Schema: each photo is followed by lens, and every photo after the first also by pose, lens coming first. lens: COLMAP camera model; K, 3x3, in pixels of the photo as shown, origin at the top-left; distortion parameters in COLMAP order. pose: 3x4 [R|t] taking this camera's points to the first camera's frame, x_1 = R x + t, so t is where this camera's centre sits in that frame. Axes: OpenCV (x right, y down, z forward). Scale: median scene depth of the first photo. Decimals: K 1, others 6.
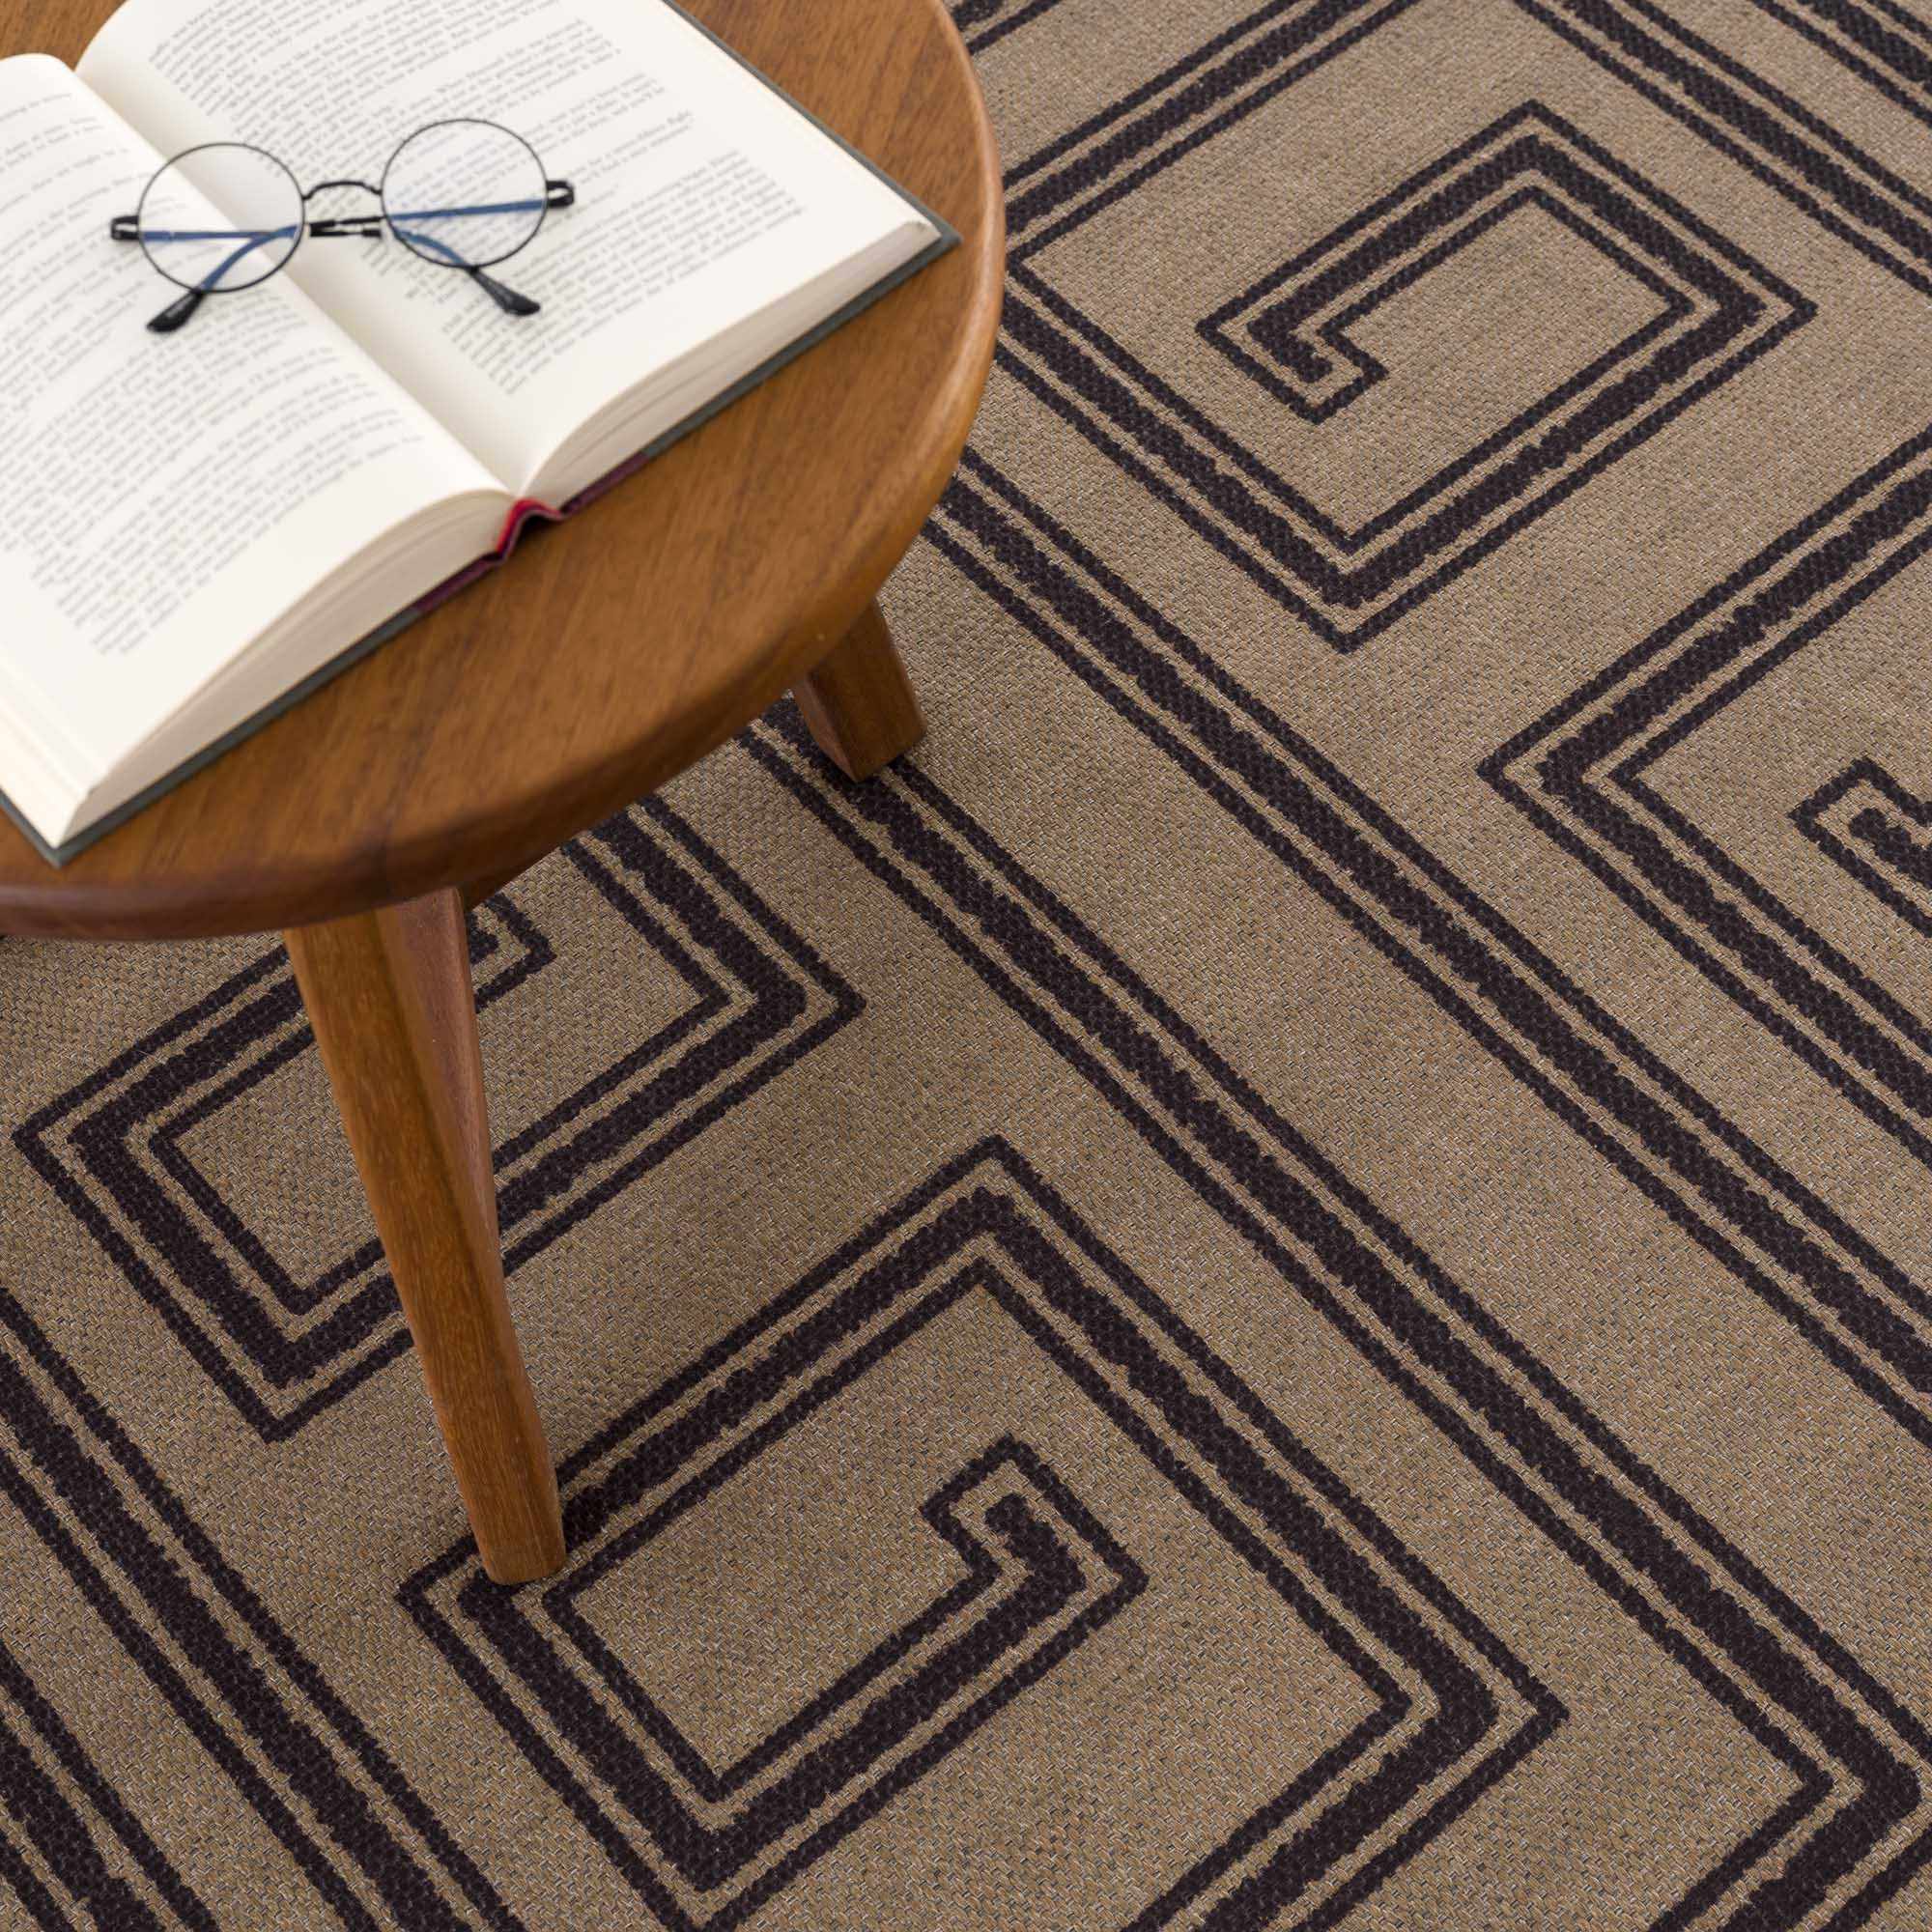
lens RADIAL K [[3830.7, 0, 966.0], [0, 3830.7, 966.0], [0, 0, 1]] dist [0.012086, -0.111967]
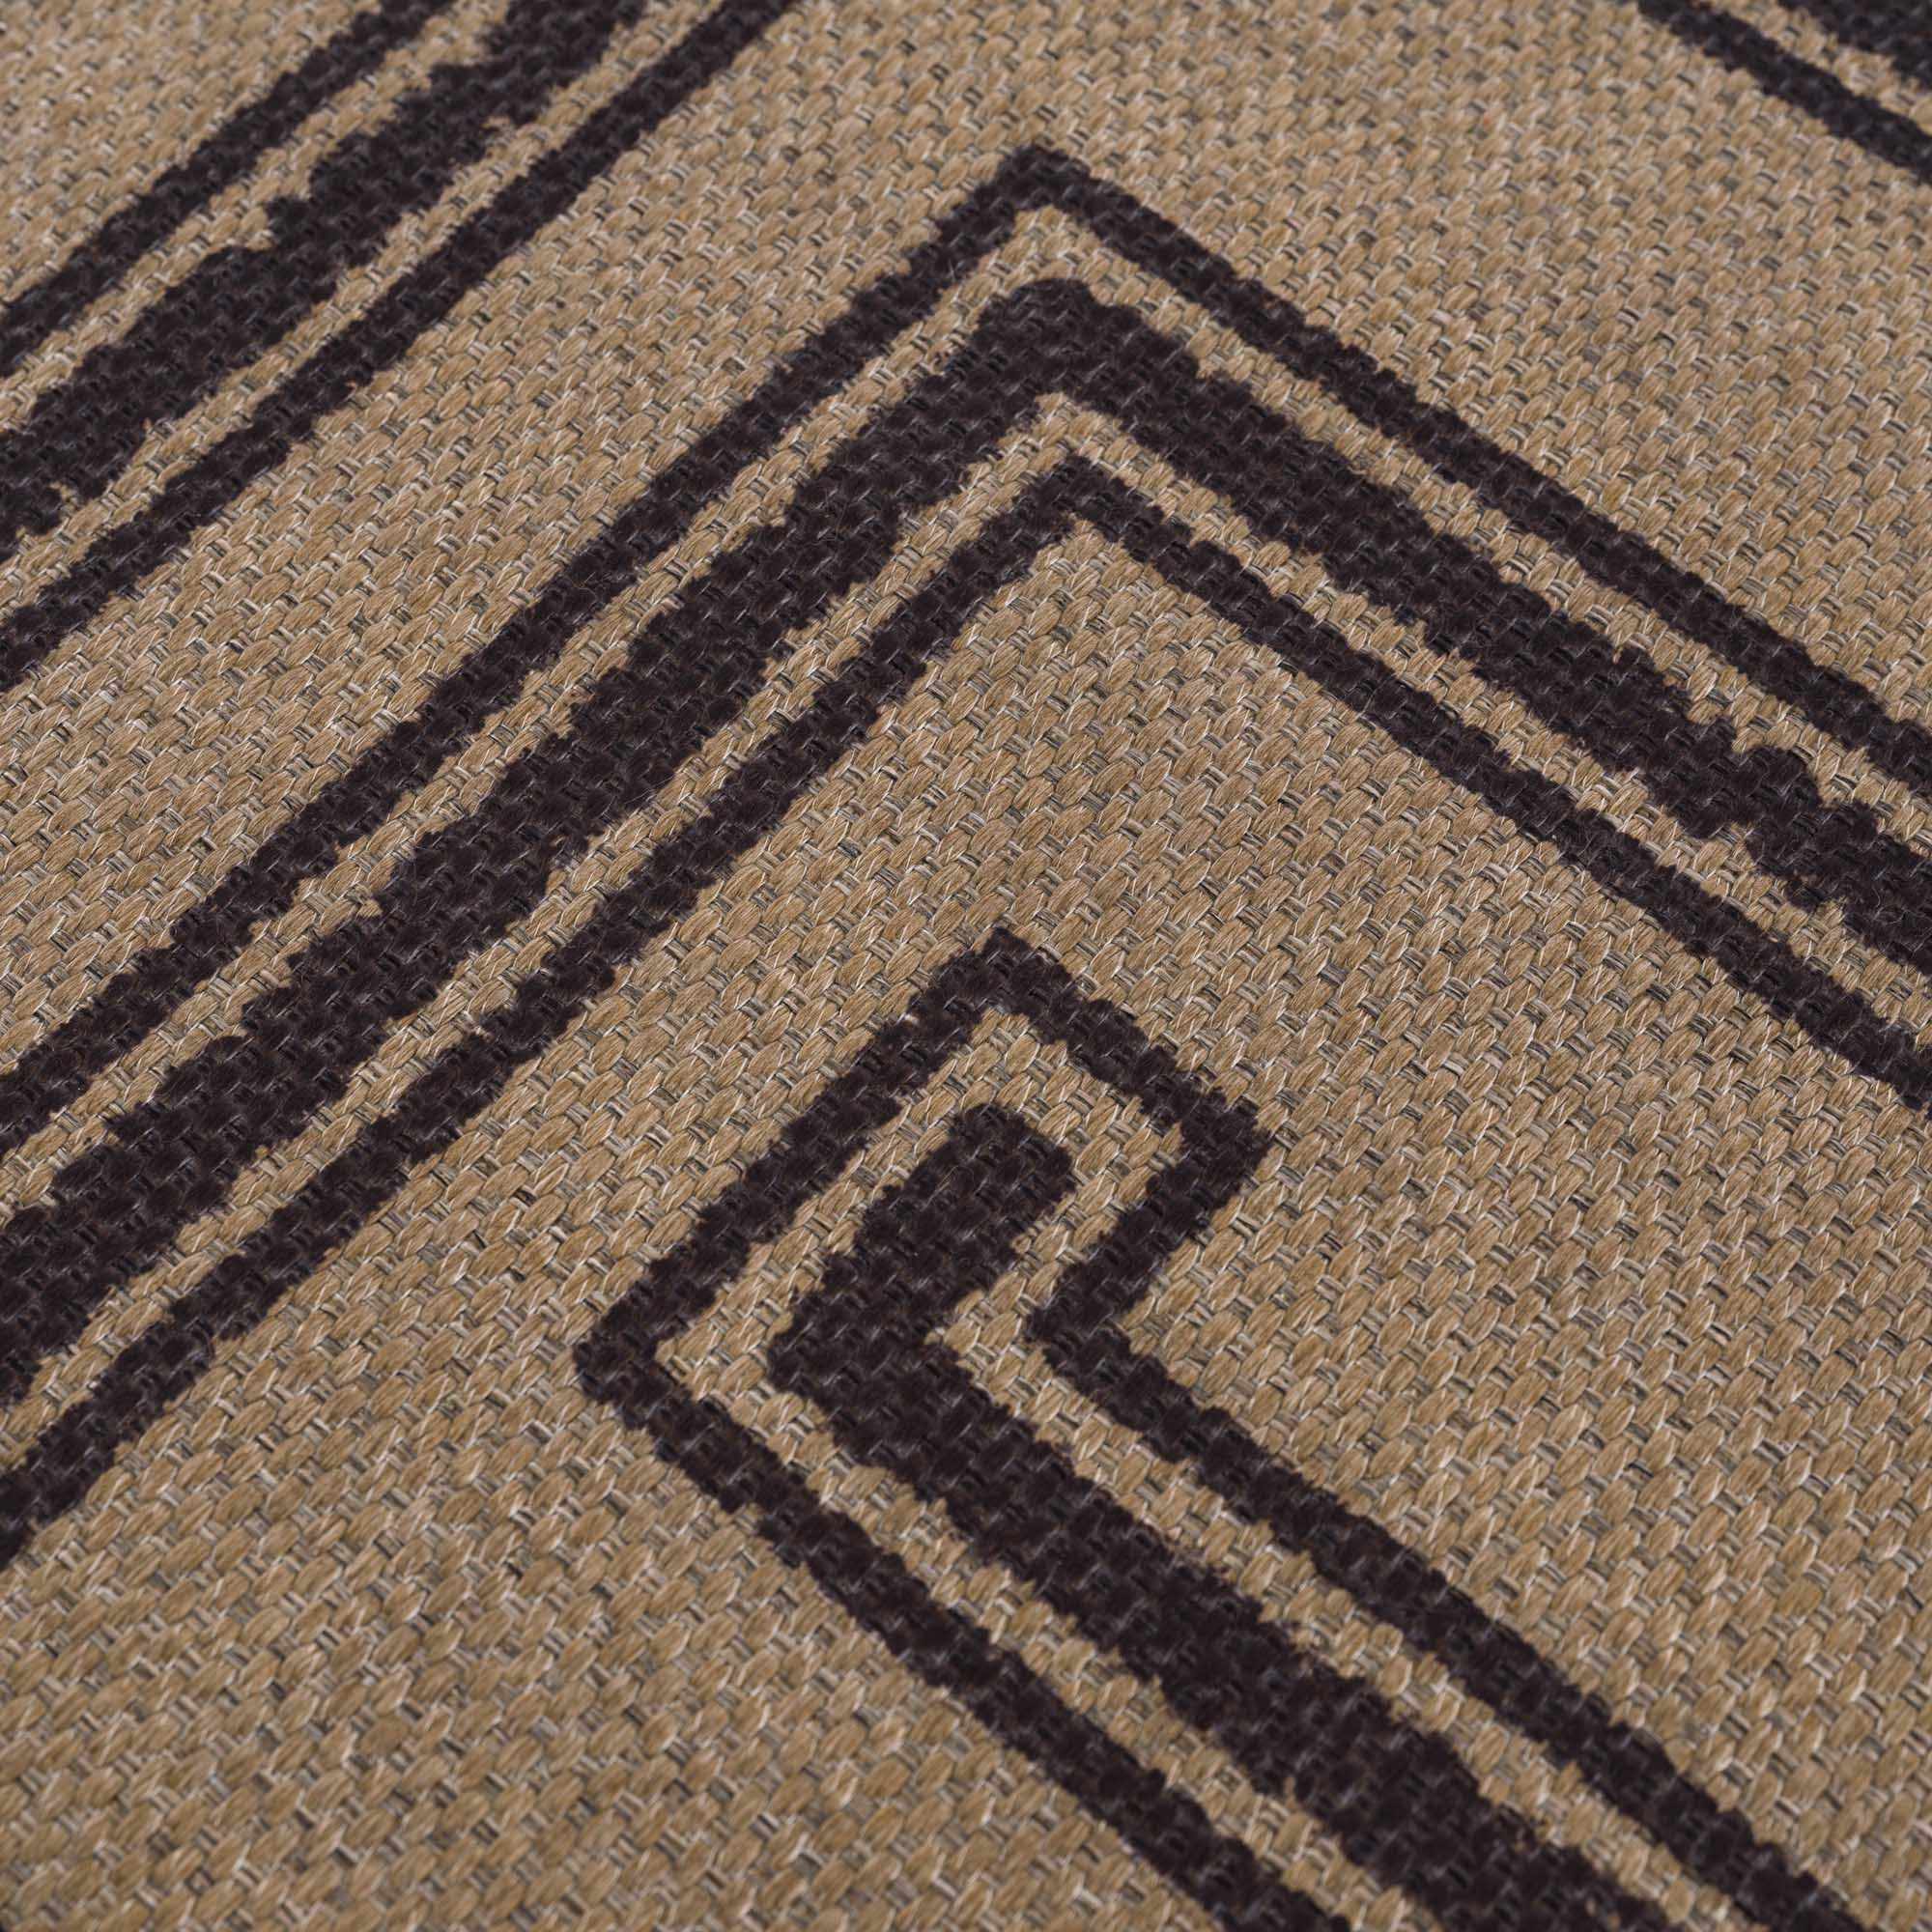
lens RADIAL K [[3830.7, 0, 966.0], [0, 3830.7, 966.0], [0, 0, 1]] dist [0.012086, -0.111967]
pose [[0.149307, 0.873574, -0.463224, 0.359493], [-0.848166, 0.353952, 0.394122, -0.157022], [0.508253, 0.334046, 0.793783, 0.757116]]
